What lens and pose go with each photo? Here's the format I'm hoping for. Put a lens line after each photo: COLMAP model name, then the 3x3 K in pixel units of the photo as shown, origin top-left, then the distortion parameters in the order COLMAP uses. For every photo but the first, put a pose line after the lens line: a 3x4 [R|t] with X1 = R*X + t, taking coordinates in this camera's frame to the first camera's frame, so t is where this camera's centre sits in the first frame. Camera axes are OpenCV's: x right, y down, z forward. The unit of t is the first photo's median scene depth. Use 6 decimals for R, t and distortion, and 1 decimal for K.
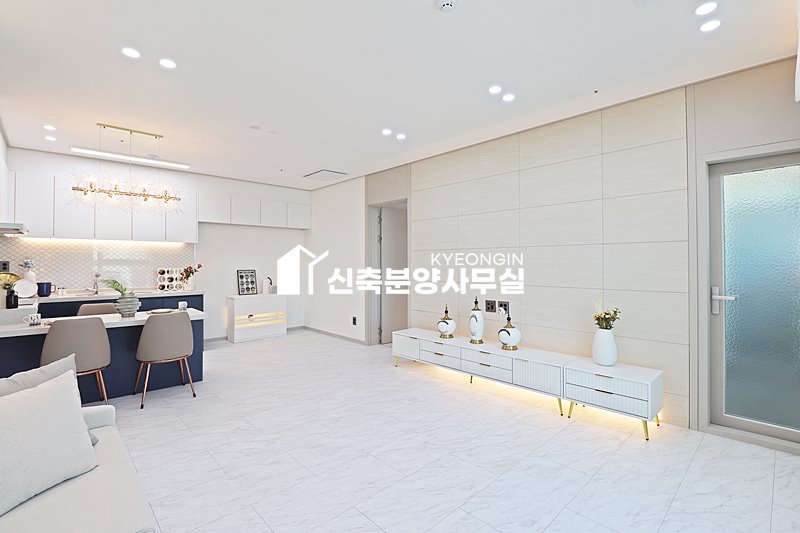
lens RADIAL K [[368.7, 0, 400.3], [0, 368.7, 263.0], [0, 0, 1]] dist [-0.023928, -0.000659]
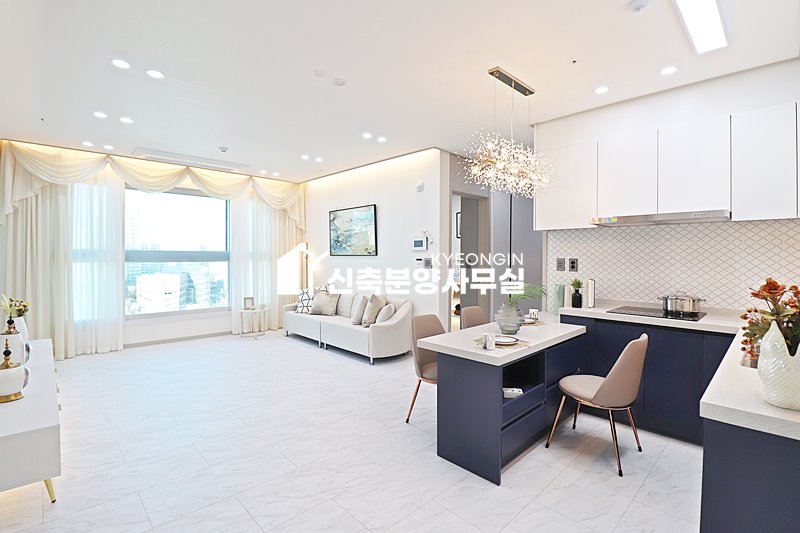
lens RADIAL K [[368.7, 0, 399.5], [0, 368.7, 261.6], [0, 0, 1]] dist [-0.023928, -0.000659]
pose [[-0.999900, 0.000658, -0.014108, -0.592862], [0.000518, 0.999950, 0.009983, -0.006612], [0.014114, 0.009975, -0.999851, 2.036096]]
